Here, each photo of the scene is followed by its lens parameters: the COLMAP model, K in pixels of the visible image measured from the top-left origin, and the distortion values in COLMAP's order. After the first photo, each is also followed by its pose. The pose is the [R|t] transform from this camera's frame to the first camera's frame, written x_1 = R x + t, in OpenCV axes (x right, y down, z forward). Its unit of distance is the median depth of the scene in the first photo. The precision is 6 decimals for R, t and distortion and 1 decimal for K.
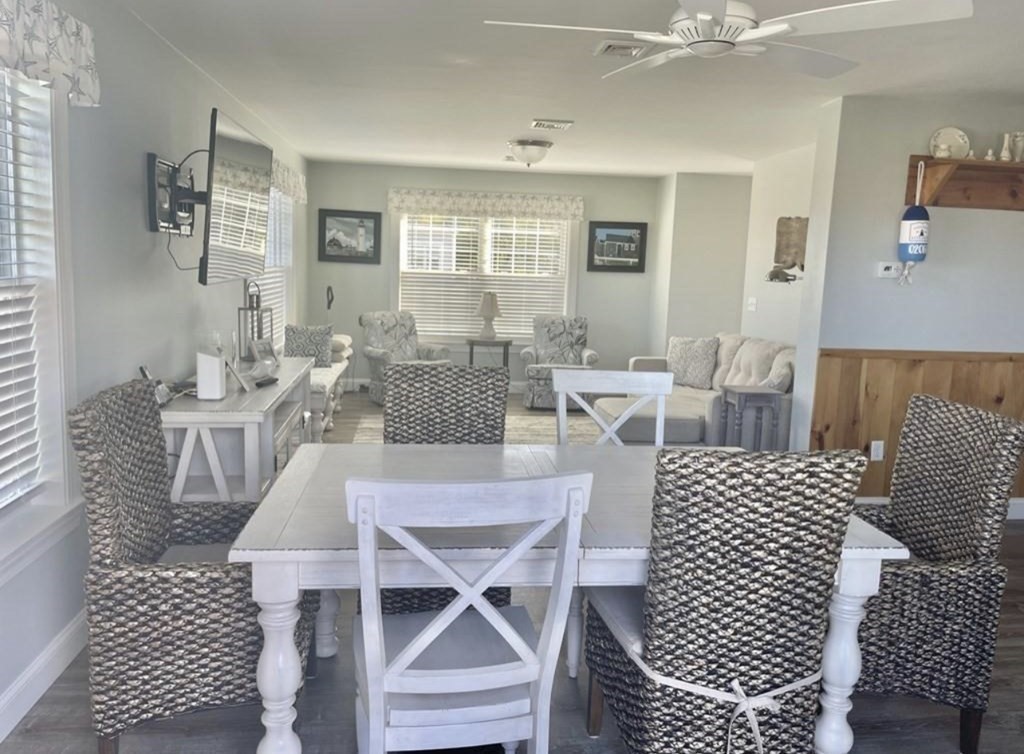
lens RADIAL K [[837.6, 0, 513.0], [0, 837.6, 377.8], [0, 0, 1]] dist [0.100228, 0.000524]
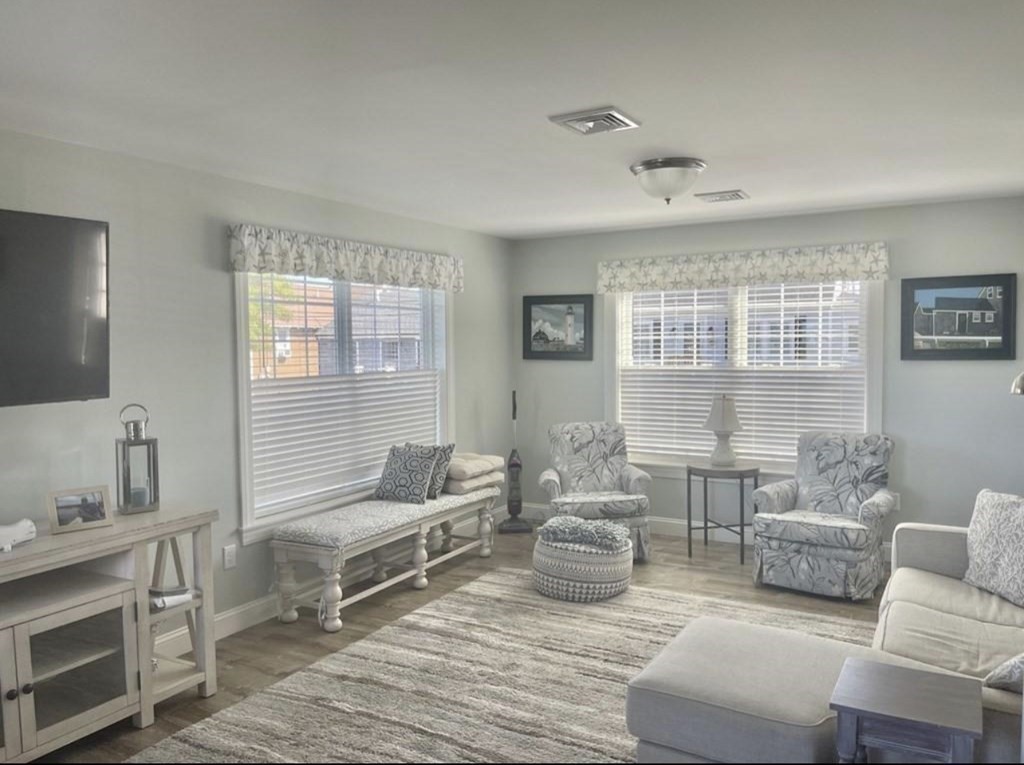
lens RADIAL K [[777.8, 0, 510.9], [0, 777.8, 383.9], [0, 0, 1]] dist [0.002854, -0.008999]
pose [[0.786647, -0.011344, -0.617299, 0.224266], [-0.043908, 0.996272, -0.074262, -0.057556], [0.615840, 0.085523, 0.783216, 0.400768]]
